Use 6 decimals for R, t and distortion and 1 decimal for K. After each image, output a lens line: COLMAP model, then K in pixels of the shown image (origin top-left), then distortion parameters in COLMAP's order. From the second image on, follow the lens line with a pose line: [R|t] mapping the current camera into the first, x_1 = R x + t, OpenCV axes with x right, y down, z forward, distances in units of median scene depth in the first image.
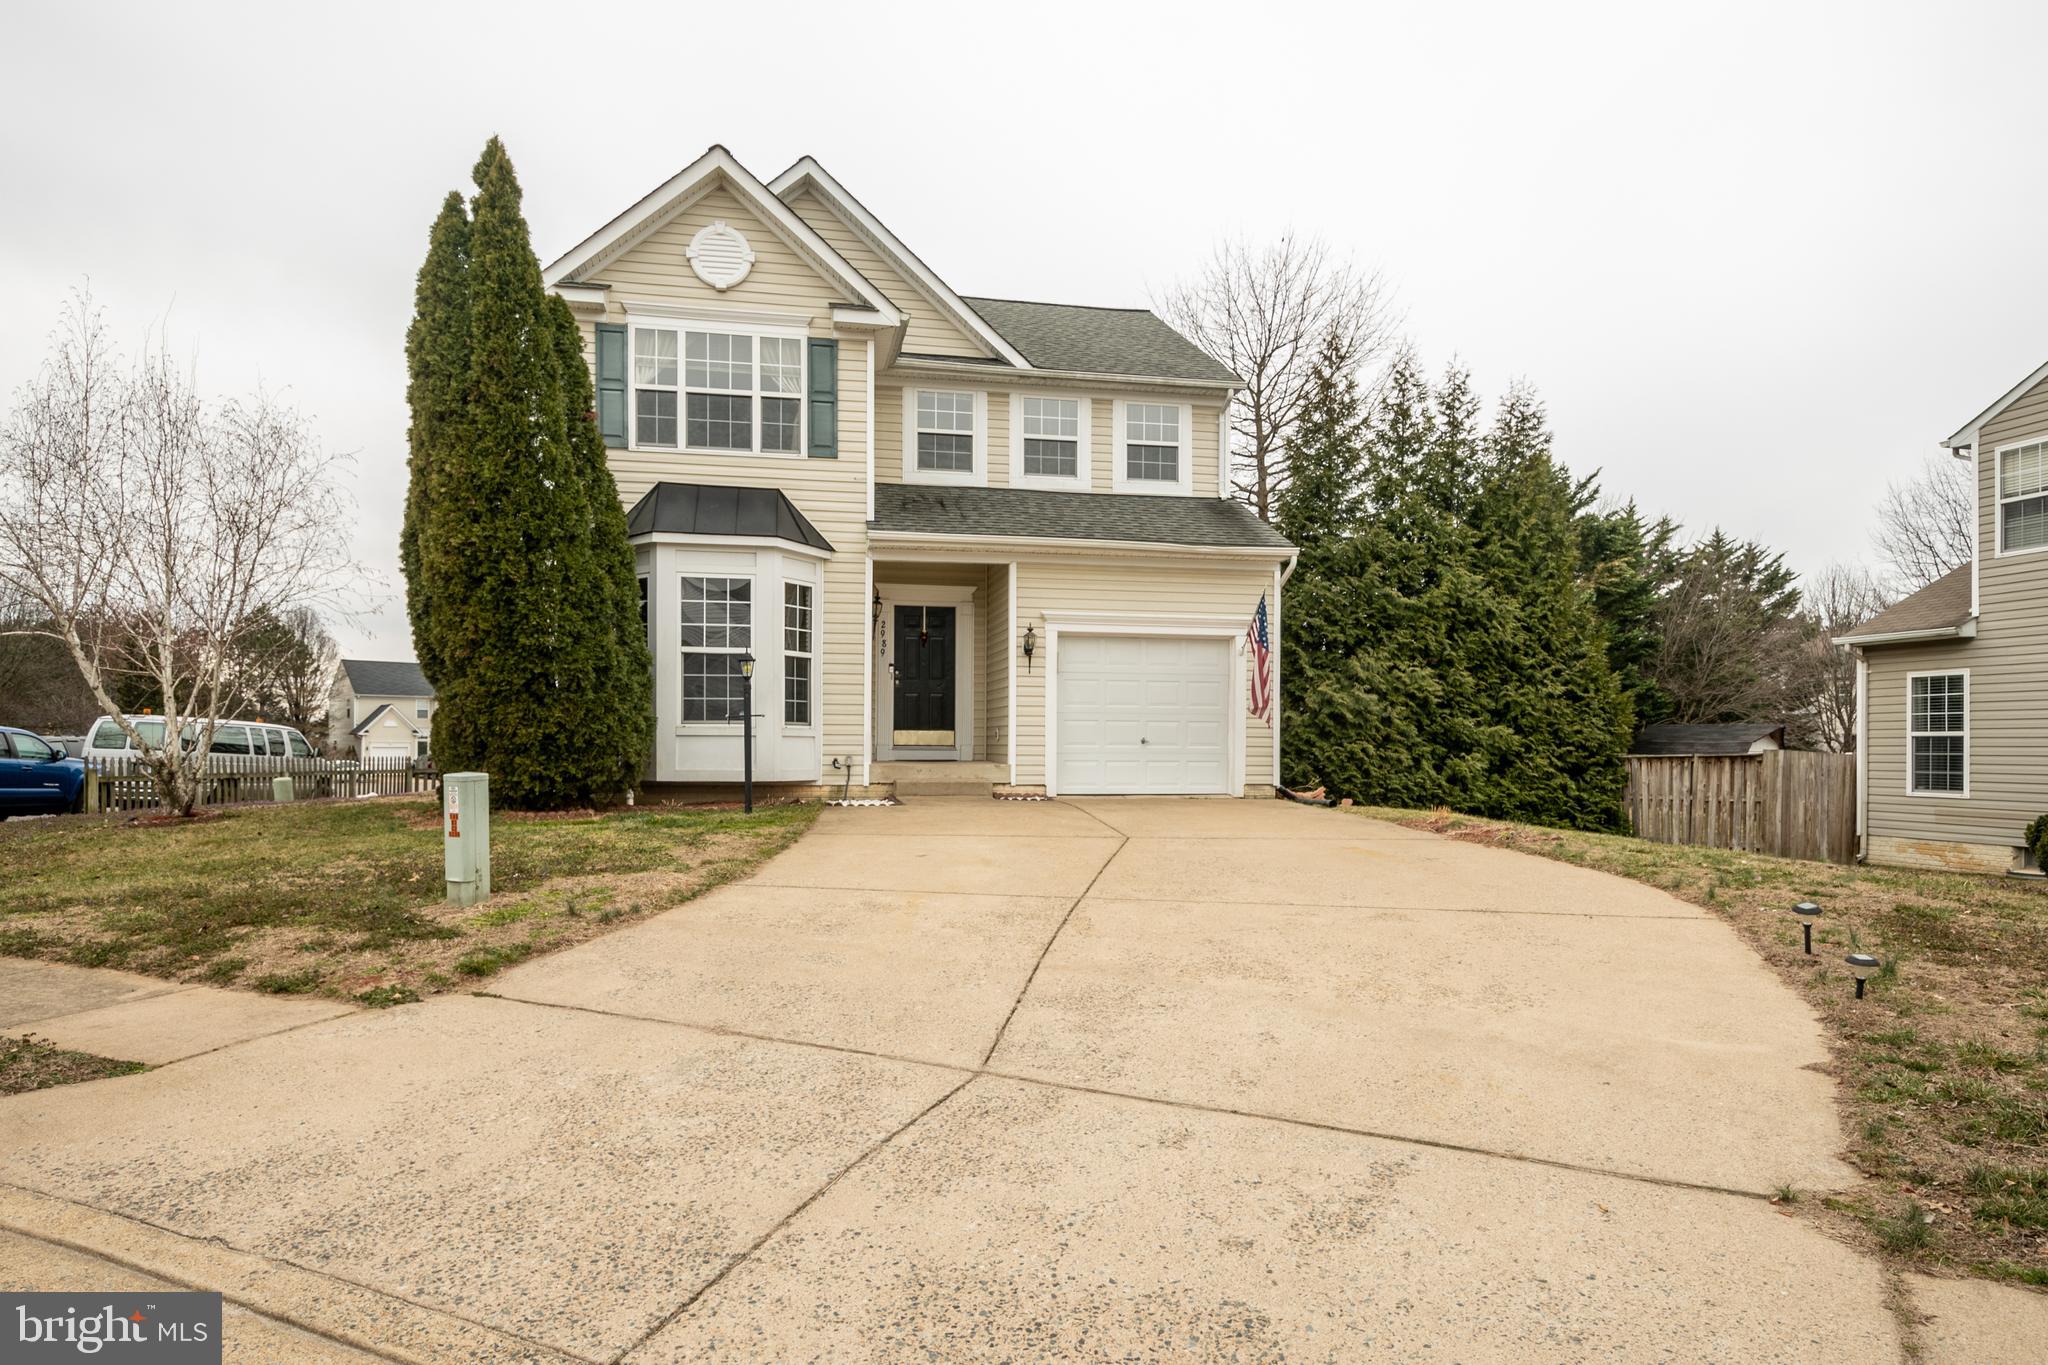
lens RADIAL K [[1242.4, 0, 1073.6], [0, 1242.4, 728.1], [0, 0, 1]] dist [0.006845, -0.000102]
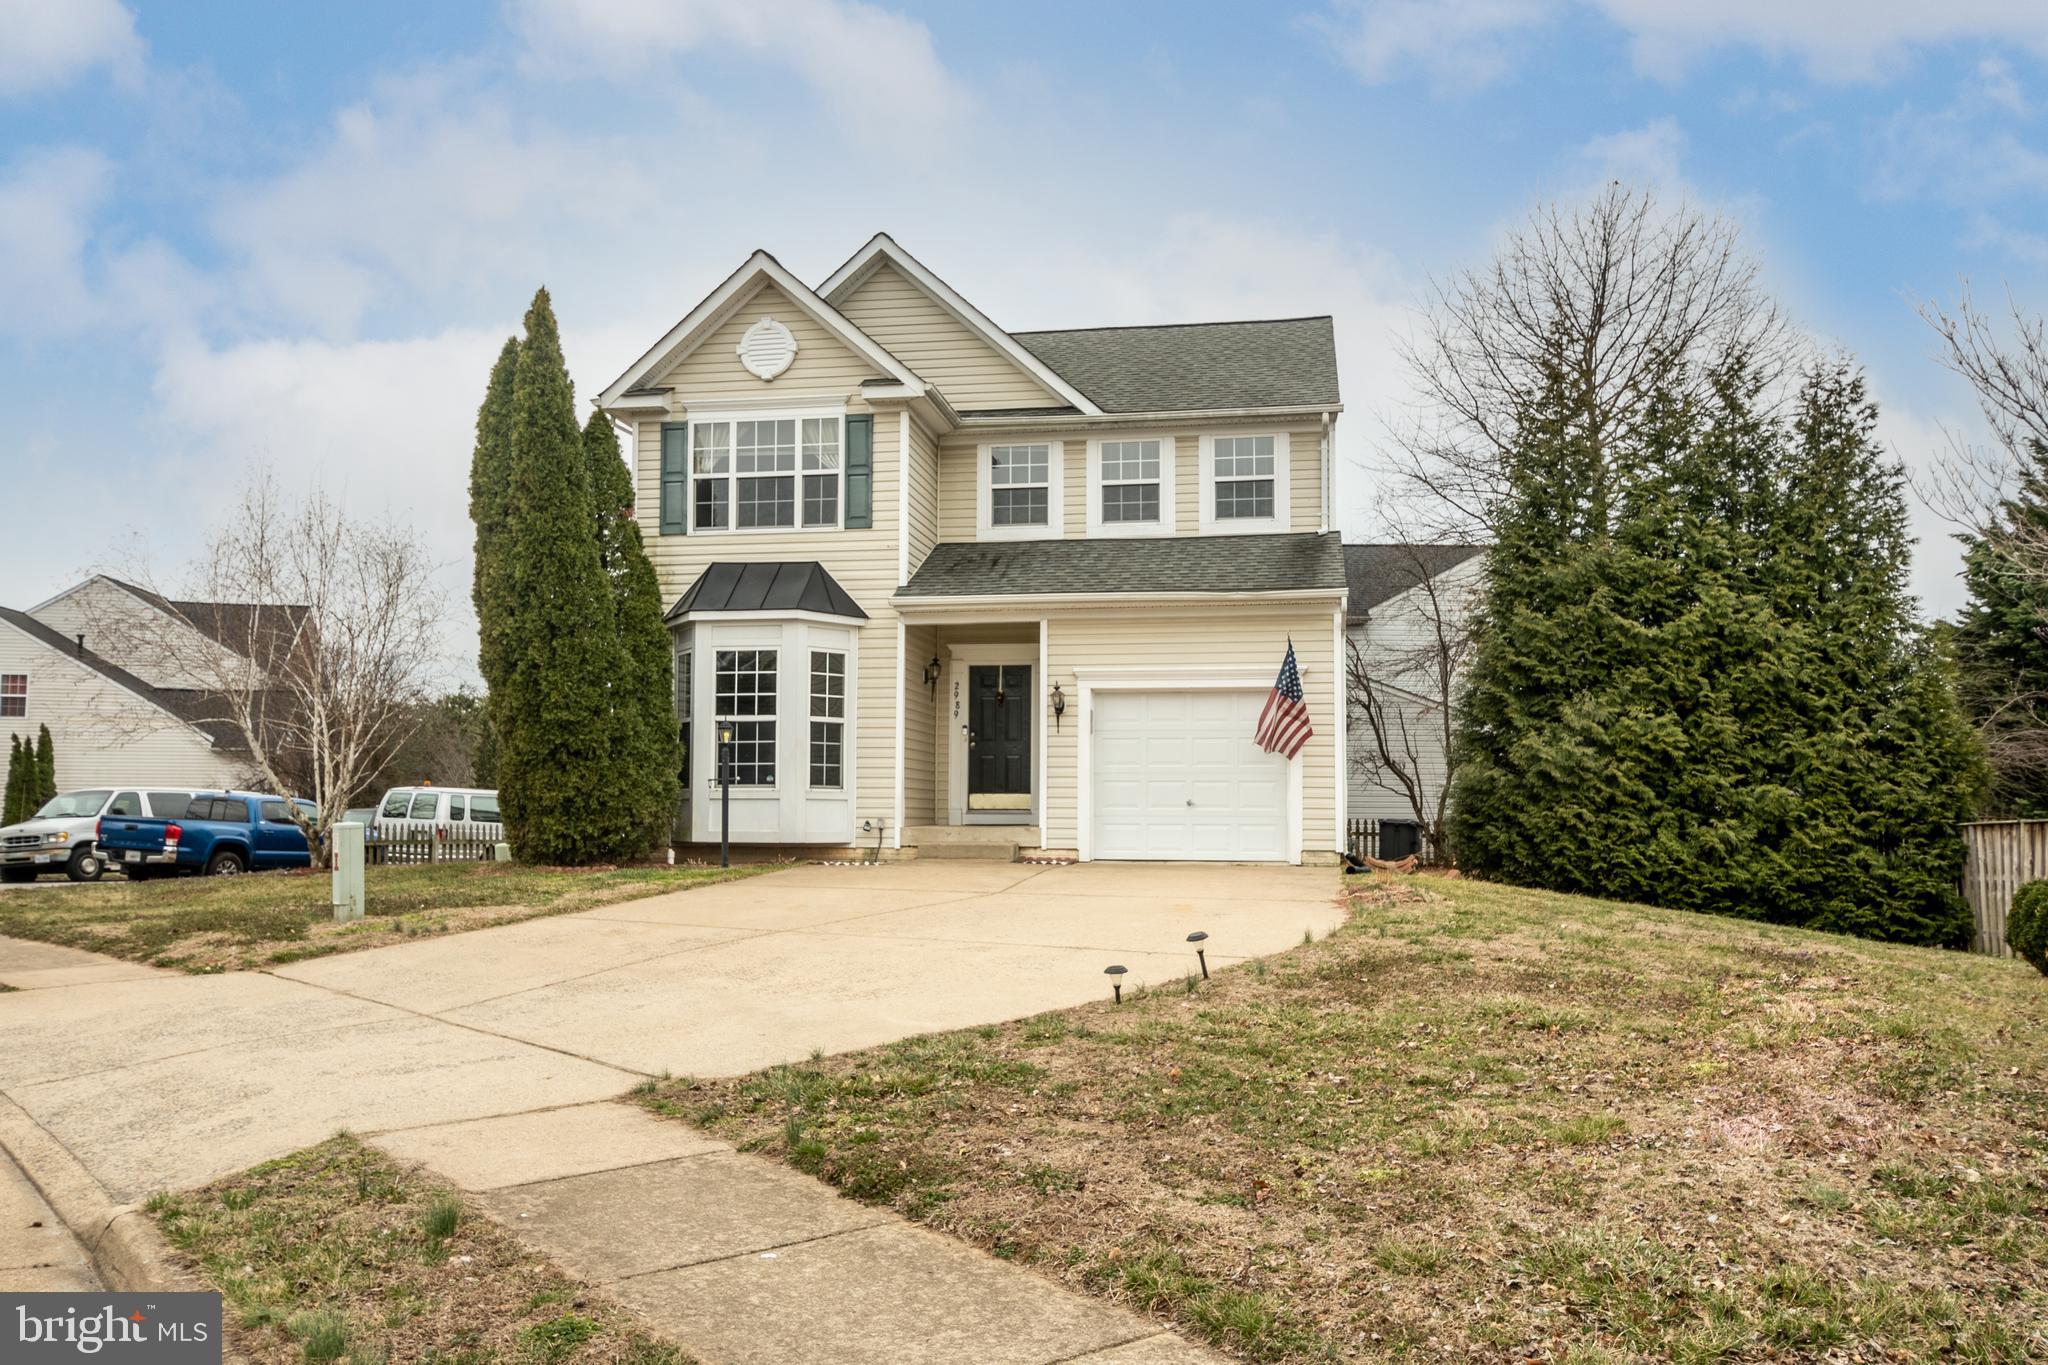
lens RADIAL K [[1577.8, 0, 1025.2], [0, 1577.8, 686.6], [0, 0, 1]] dist [0.022357, -0.007967]
pose [[0.932654, -0.031683, -0.359377, 0.384185], [0.006038, 0.997368, -0.072258, 0.008508], [0.360720, 0.065221, 0.930391, -0.155733]]
